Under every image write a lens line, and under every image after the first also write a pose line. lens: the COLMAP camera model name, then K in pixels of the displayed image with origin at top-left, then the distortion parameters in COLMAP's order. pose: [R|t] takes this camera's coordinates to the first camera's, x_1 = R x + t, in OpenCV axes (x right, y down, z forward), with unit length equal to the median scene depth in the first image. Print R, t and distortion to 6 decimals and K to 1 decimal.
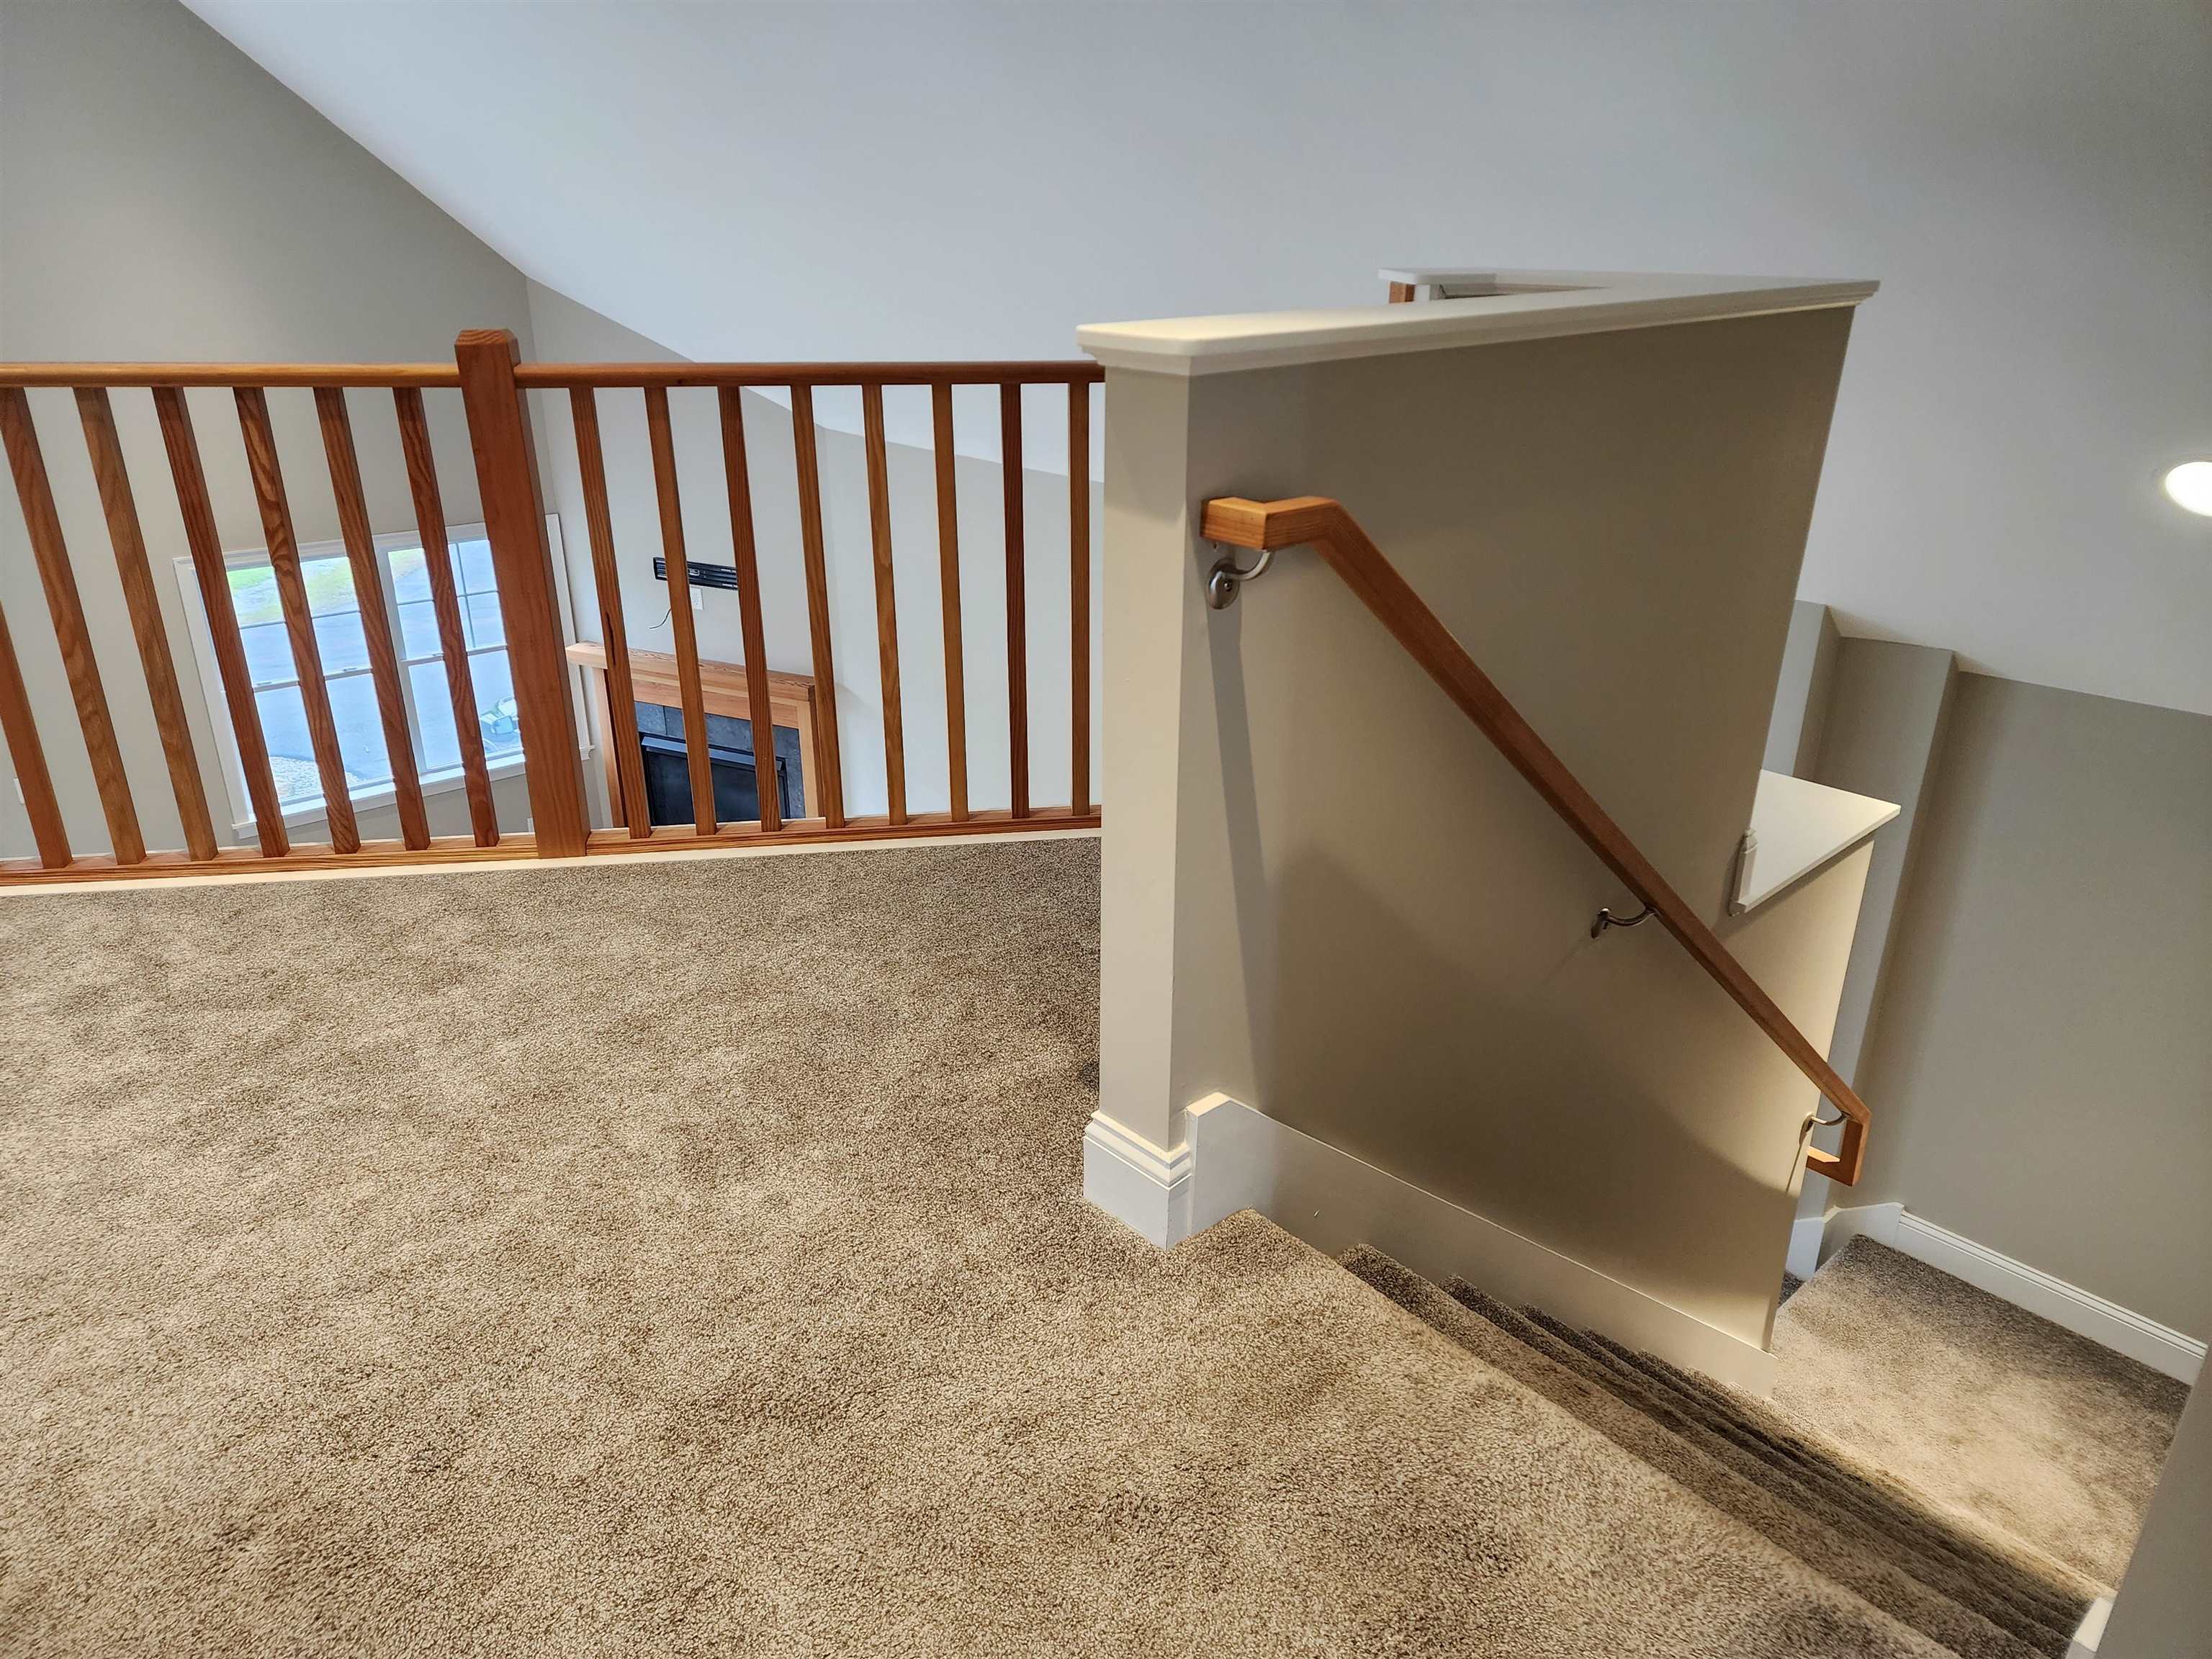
lens RADIAL K [[1477.0, 0, 1132.2], [0, 1477.0, 813.9], [0, 0, 1]] dist [0.068679, -0.072473]
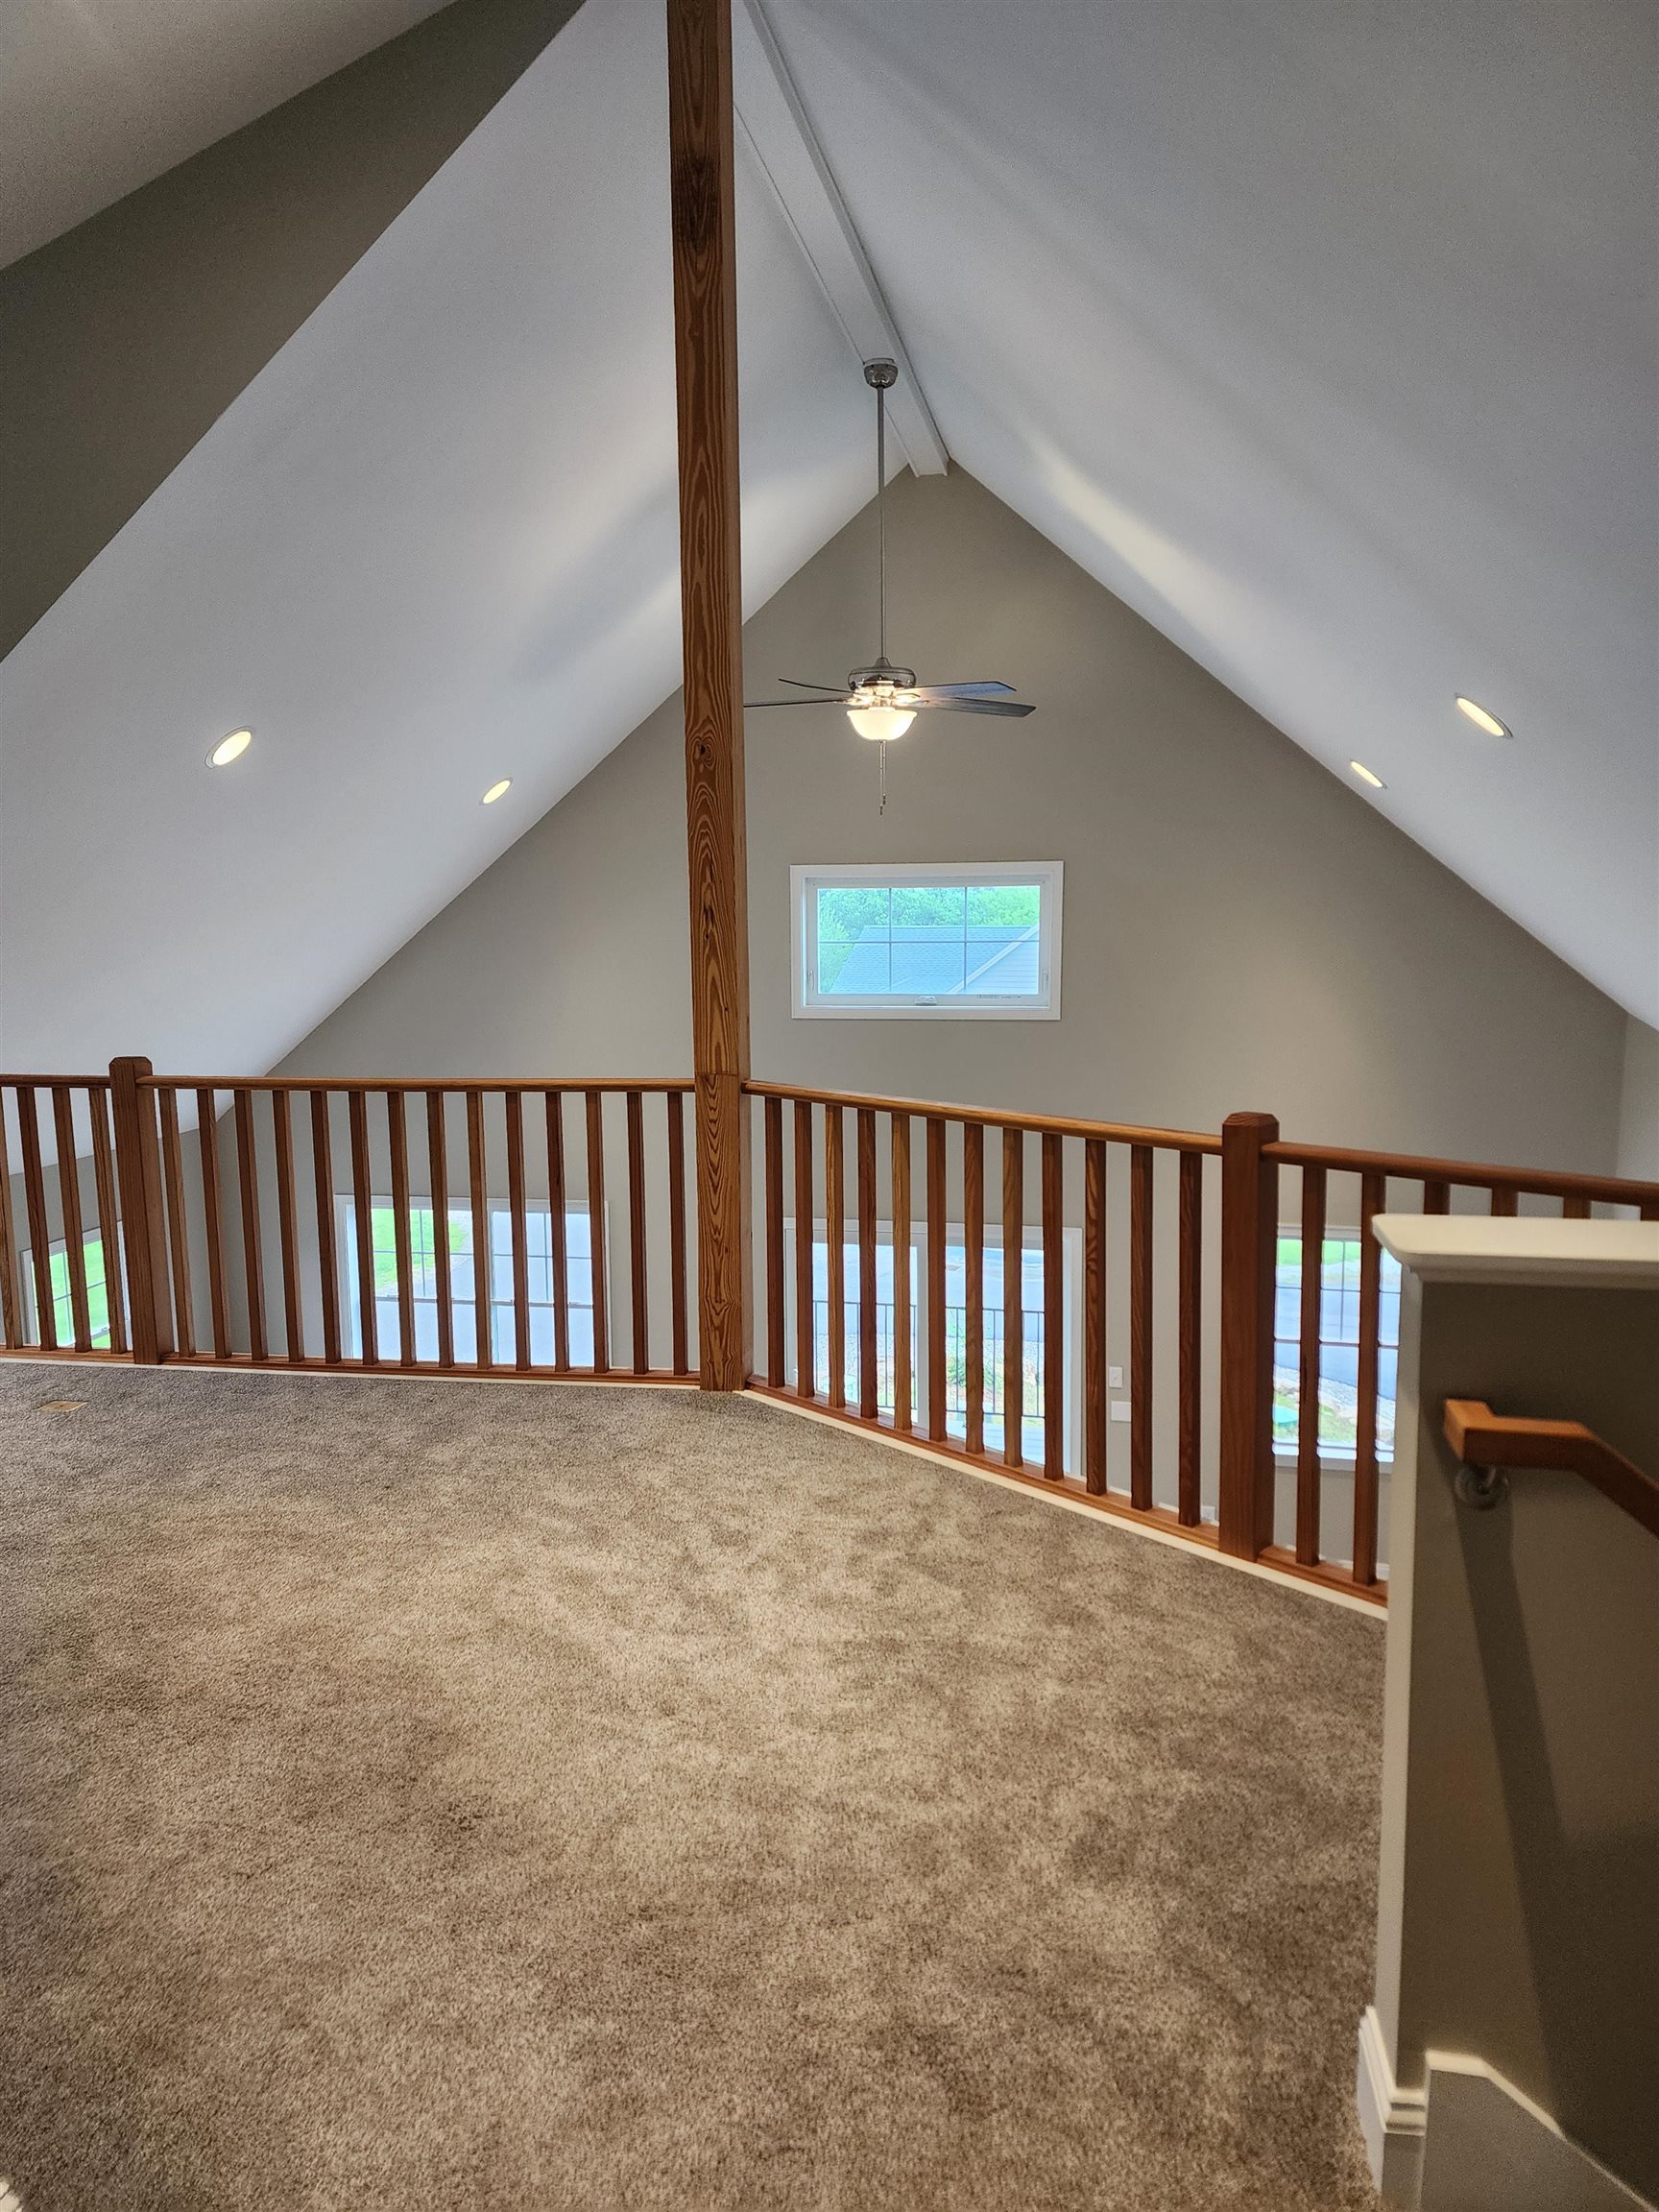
lens RADIAL K [[1462.0, 0, 829.5], [0, 1462.0, 1106.0], [0, 0, 1]] dist [0.070749, -0.071519]
pose [[0.582435, 0.091203, -0.807745, 0.461885], [-0.291206, 0.951144, -0.102583, -0.136399], [0.758926, 0.294968, 0.580539, 0.032273]]
